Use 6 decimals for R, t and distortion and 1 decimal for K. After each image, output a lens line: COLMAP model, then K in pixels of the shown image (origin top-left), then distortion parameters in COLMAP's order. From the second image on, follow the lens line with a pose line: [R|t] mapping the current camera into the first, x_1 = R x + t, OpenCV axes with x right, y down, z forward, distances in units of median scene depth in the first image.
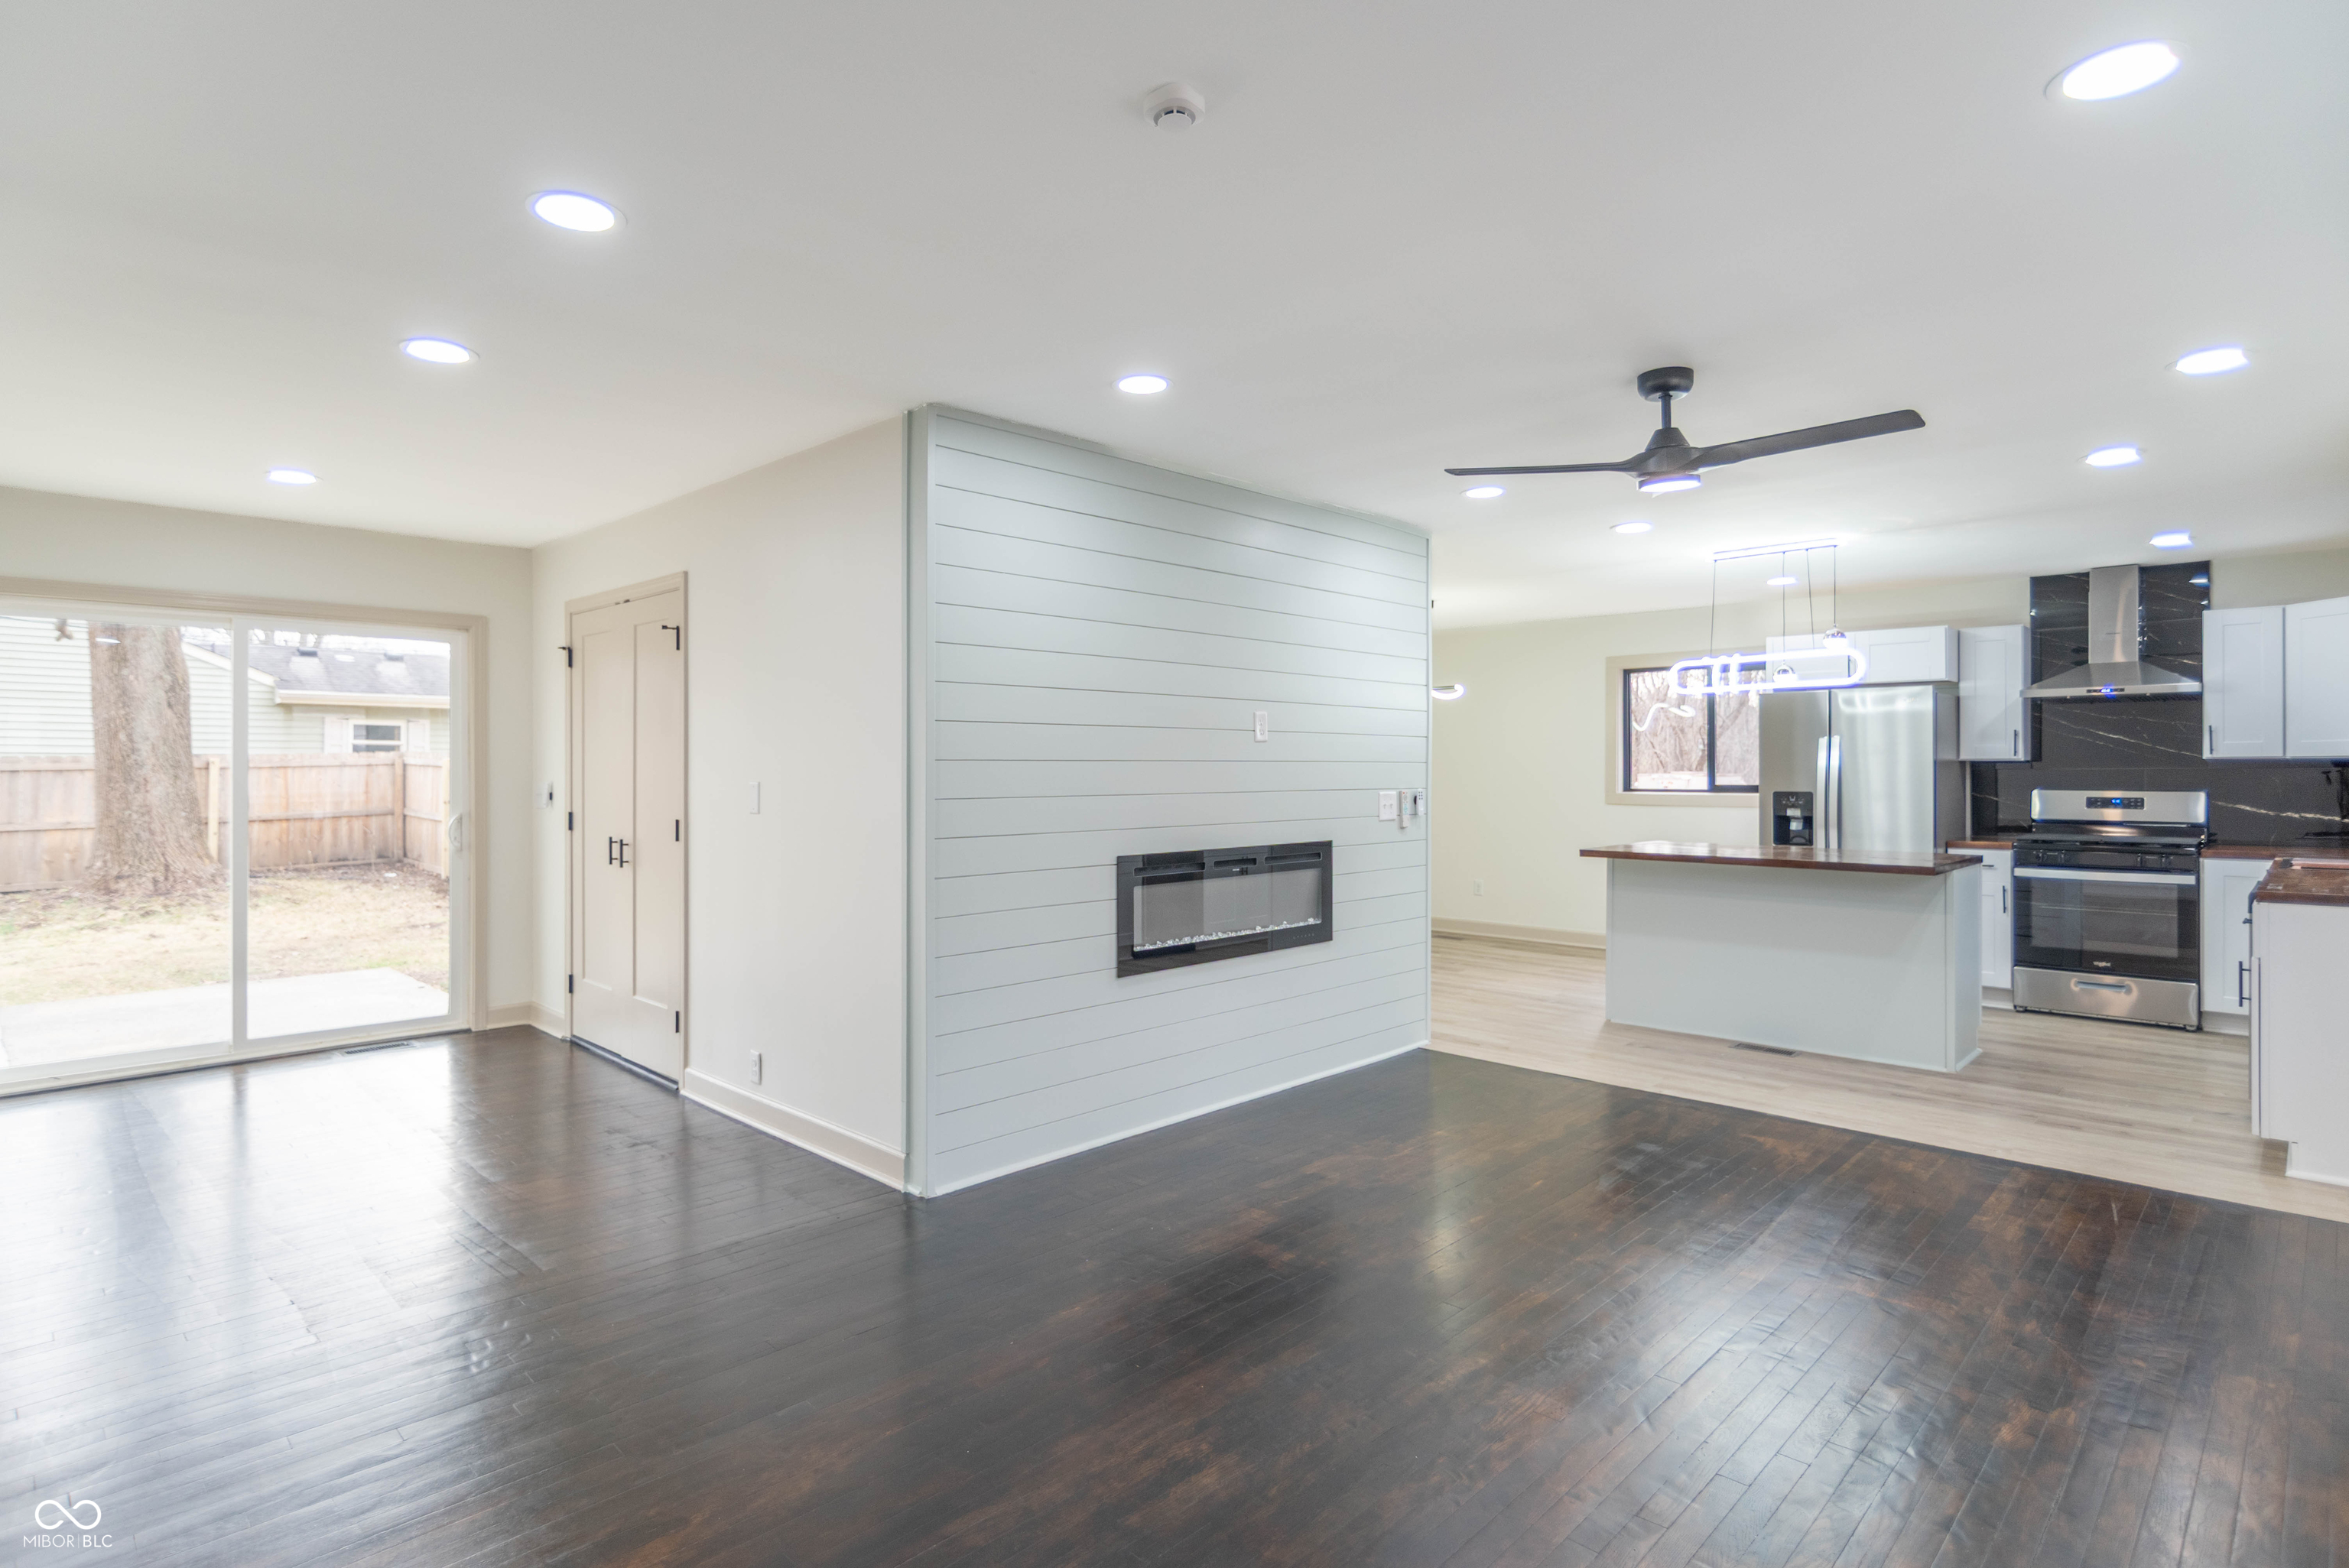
lens RADIAL K [[1171.2, 0, 1176.1], [0, 1171.2, 781.4], [0, 0, 1]] dist [0.002008, 0.000129]
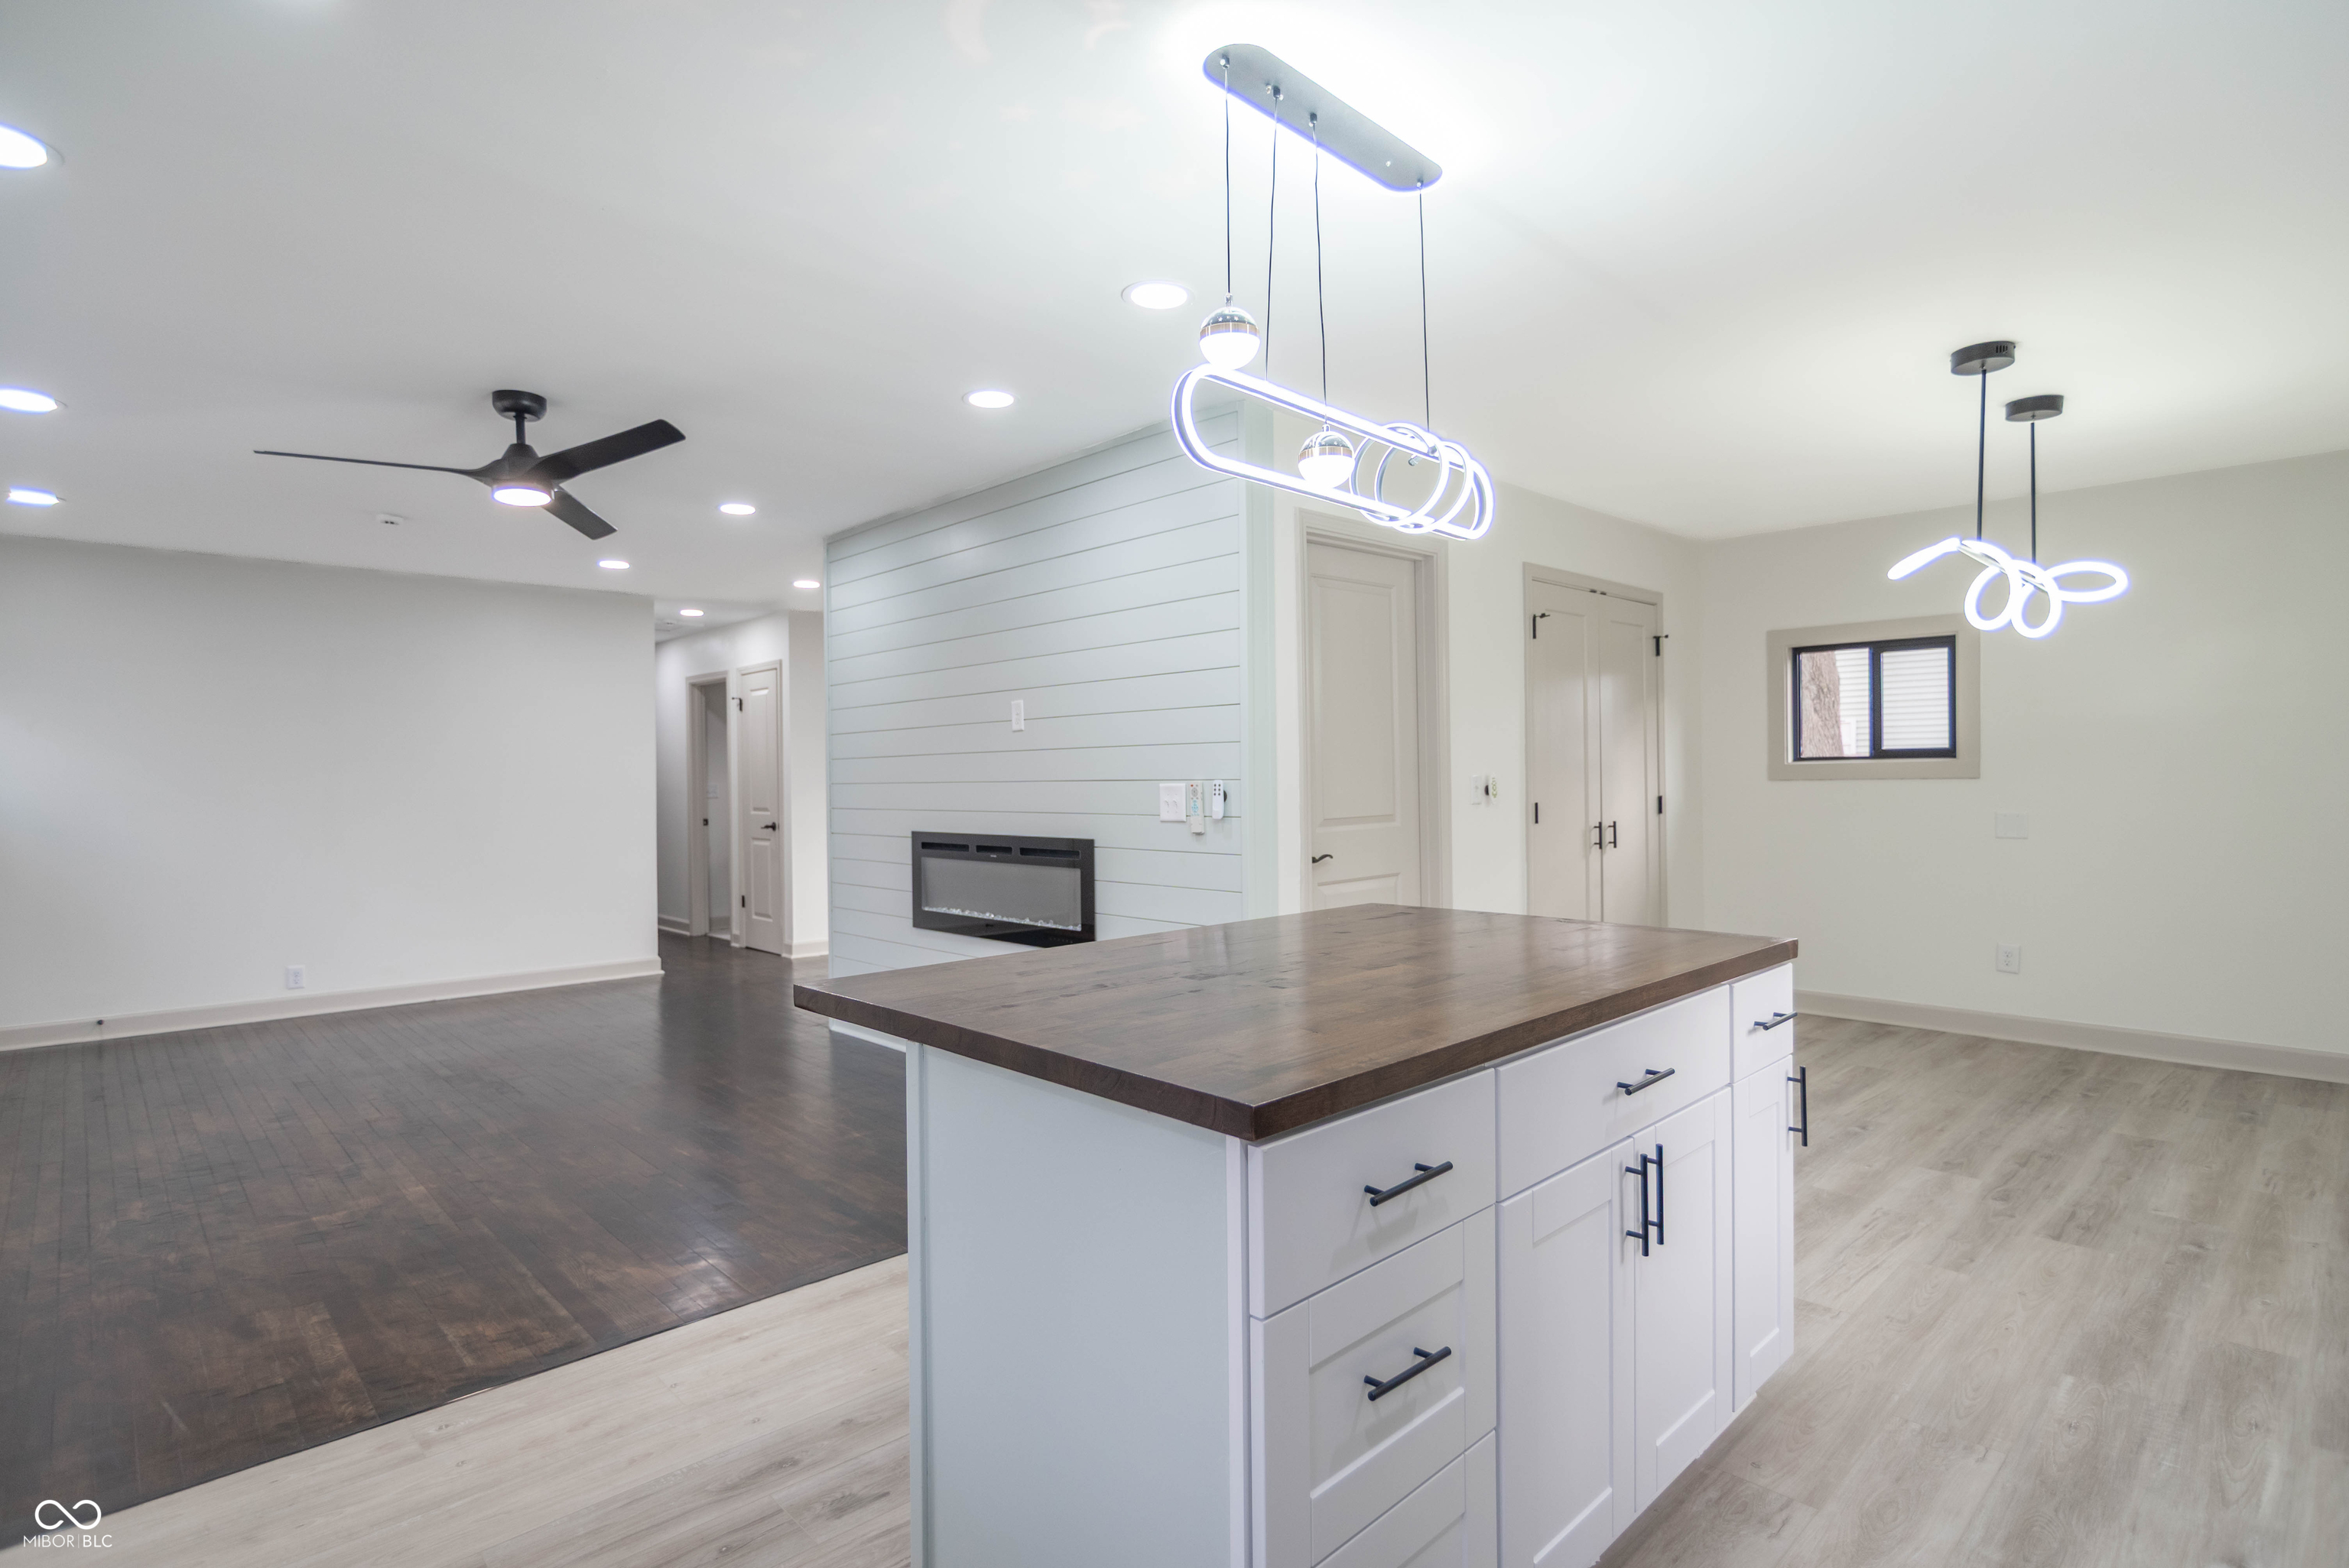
lens RADIAL K [[1171.2, 0, 1176.2], [0, 1171.2, 779.9], [0, 0, 1]] dist [0.002008, 0.000129]
pose [[-0.031304, 0.008206, -0.999476, 1.067355], [0.006591, 0.999946, 0.008004, 0.000344], [0.999488, -0.006337, -0.031357, 1.172234]]
